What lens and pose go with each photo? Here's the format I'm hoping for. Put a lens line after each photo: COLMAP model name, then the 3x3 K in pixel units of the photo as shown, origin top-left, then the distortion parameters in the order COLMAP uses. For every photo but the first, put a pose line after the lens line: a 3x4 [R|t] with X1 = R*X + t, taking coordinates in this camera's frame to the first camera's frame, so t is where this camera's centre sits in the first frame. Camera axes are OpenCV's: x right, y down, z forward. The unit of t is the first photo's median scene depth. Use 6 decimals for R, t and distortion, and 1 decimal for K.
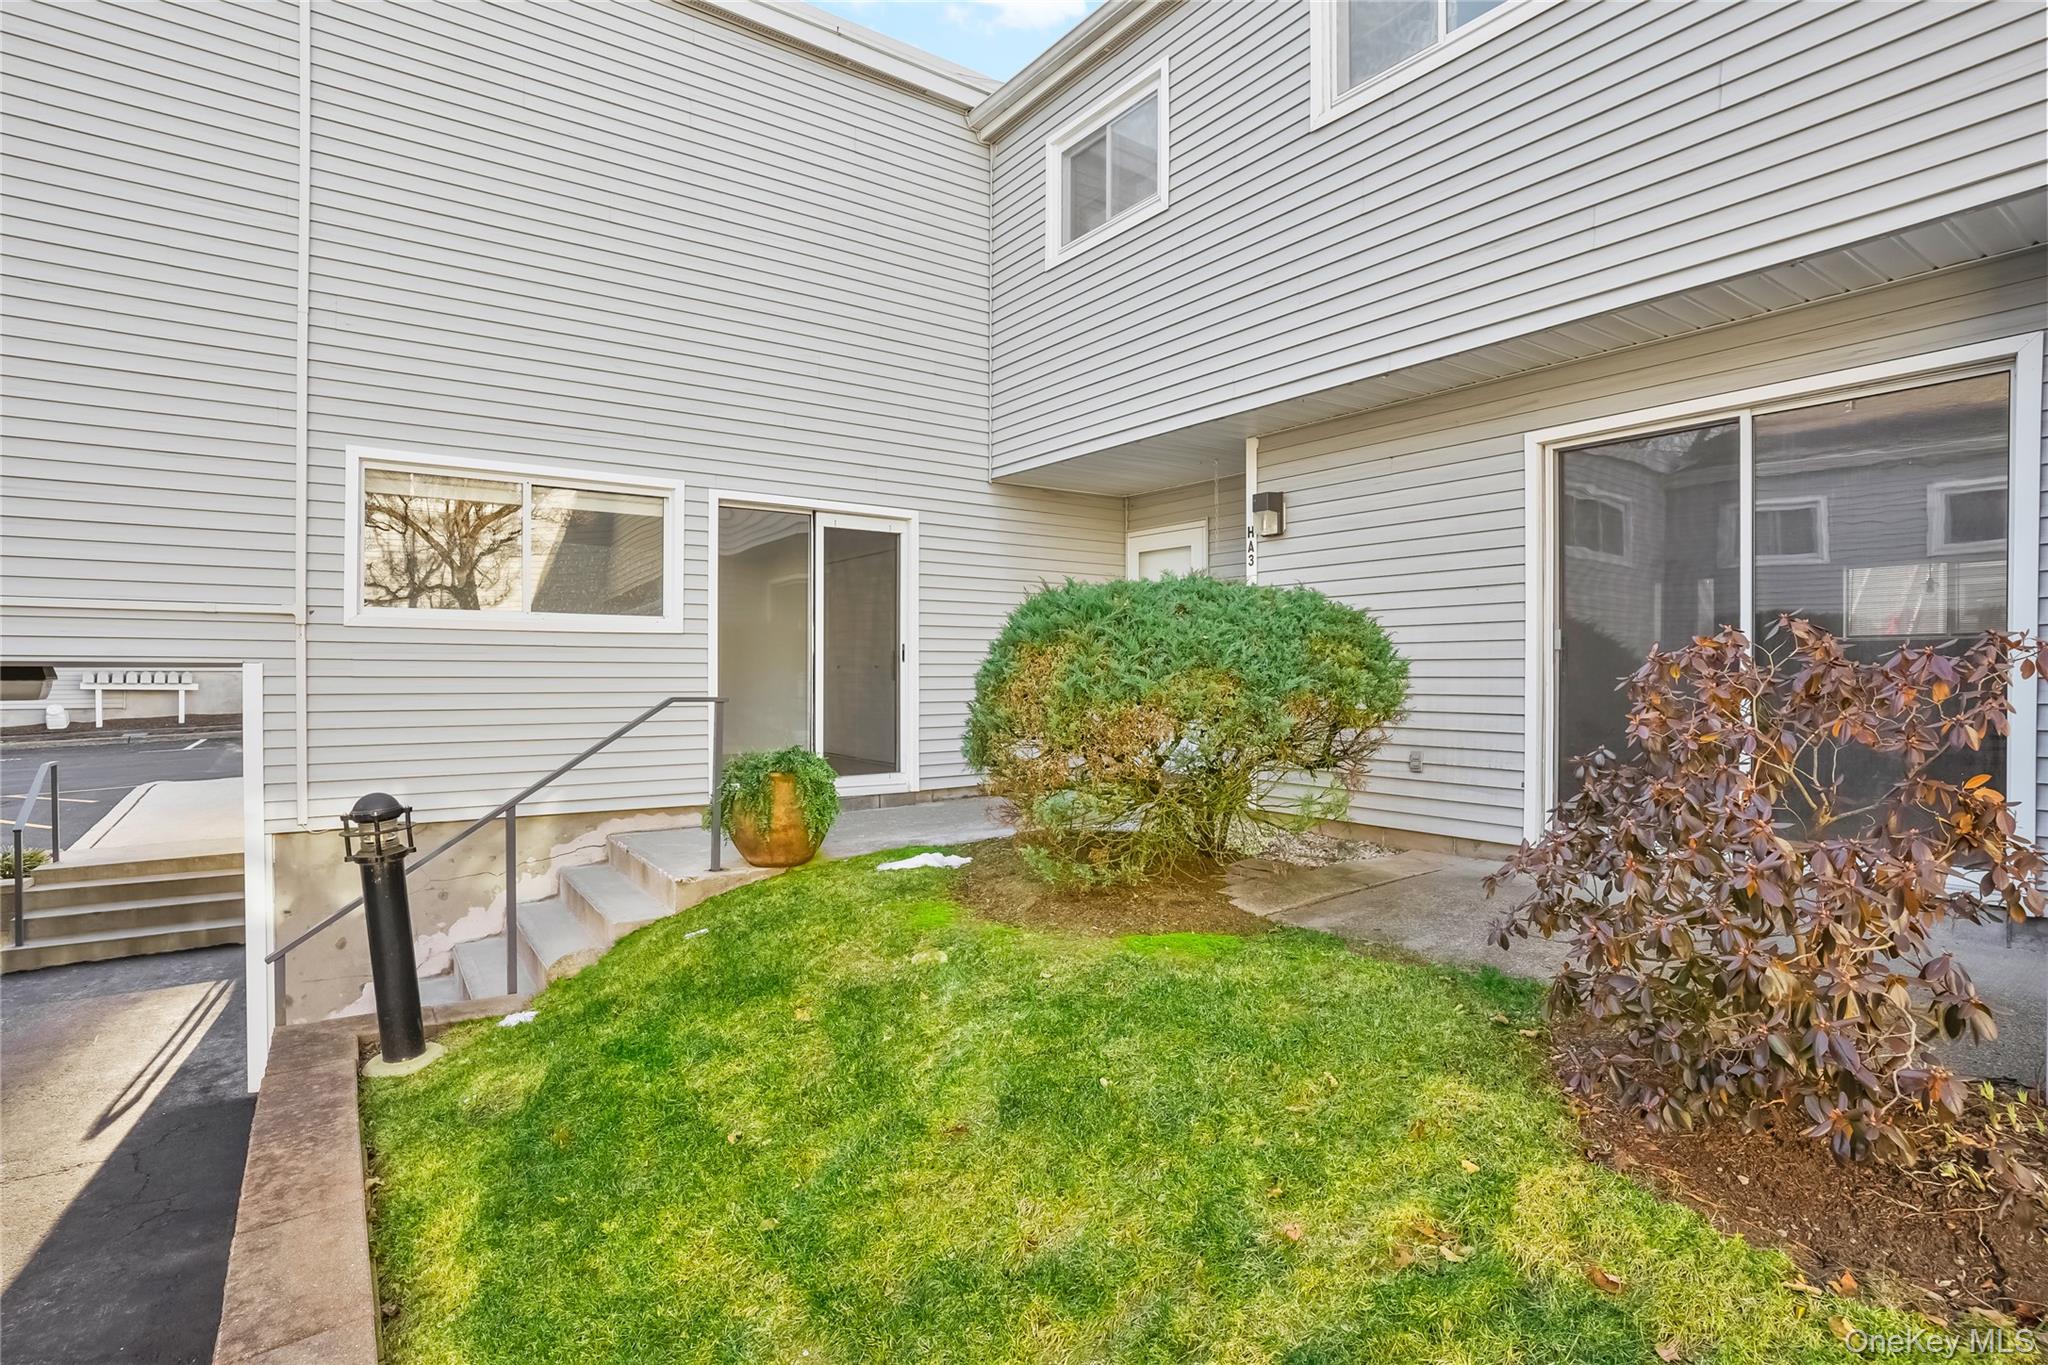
lens RADIAL K [[1002.5, 0, 1012.1], [0, 1002.5, 668.5], [0, 0, 1]] dist [-0.078253, 0.032097]
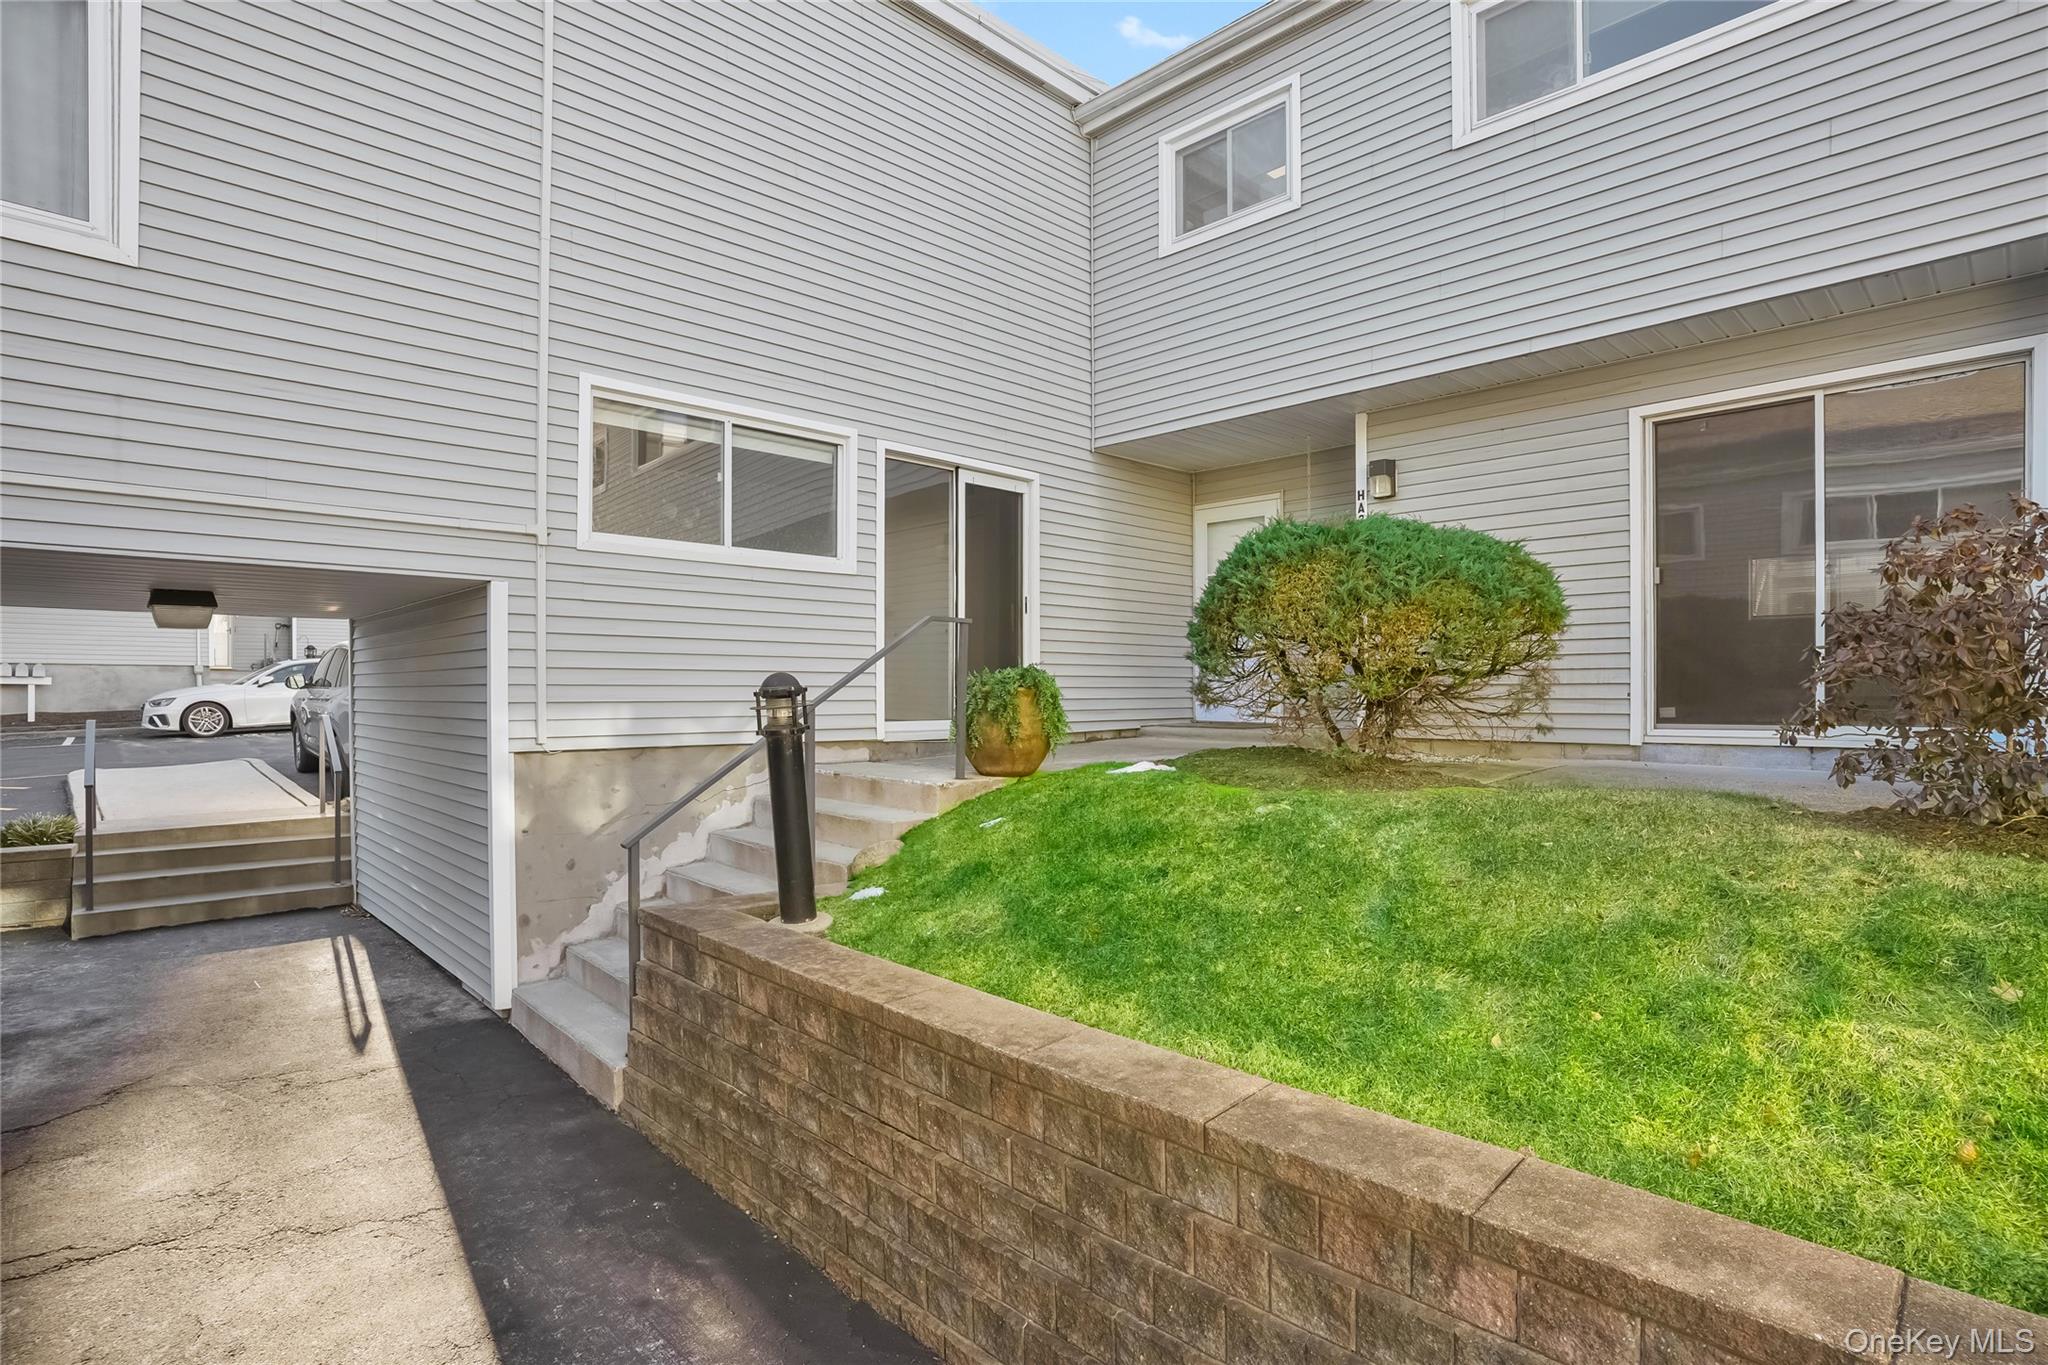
lens RADIAL K [[1018.5, 0, 1024.0], [0, 1018.5, 682.5], [0, 0, 1]] dist [-0.077729, 0.033718]
pose [[0.988545, -0.000893, 0.150926, -0.327574], [0.001317, 0.999995, -0.002712, 0.083494], [-0.150923, 0.002880, 0.988541, -0.088331]]
